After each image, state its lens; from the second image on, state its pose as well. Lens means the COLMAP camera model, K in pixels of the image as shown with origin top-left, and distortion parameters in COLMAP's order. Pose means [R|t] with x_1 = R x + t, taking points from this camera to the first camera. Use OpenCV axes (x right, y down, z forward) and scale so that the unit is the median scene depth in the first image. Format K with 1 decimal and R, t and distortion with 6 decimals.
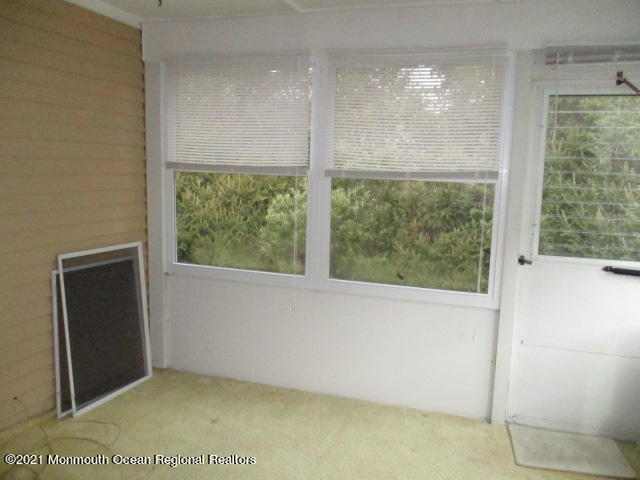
lens RADIAL K [[516.7, 0, 320.0], [0, 516.7, 240.0], [0, 0, 1]] dist [0.005040, 0.000332]
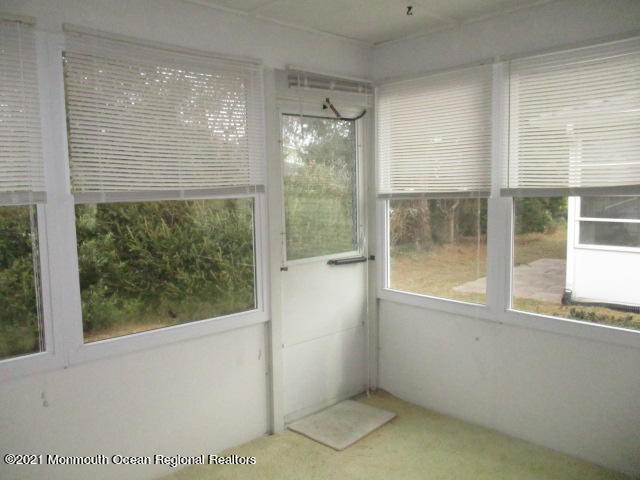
lens RADIAL K [[535.8, 0, 320.0], [0, 535.8, 240.0], [0, 0, 1]] dist [-0.037707, 0.006803]
pose [[0.502466, -0.131067, 0.854605, -0.502262], [0.150297, 0.986635, 0.062948, -0.076121], [-0.851434, 0.096815, 0.515449, 0.382101]]
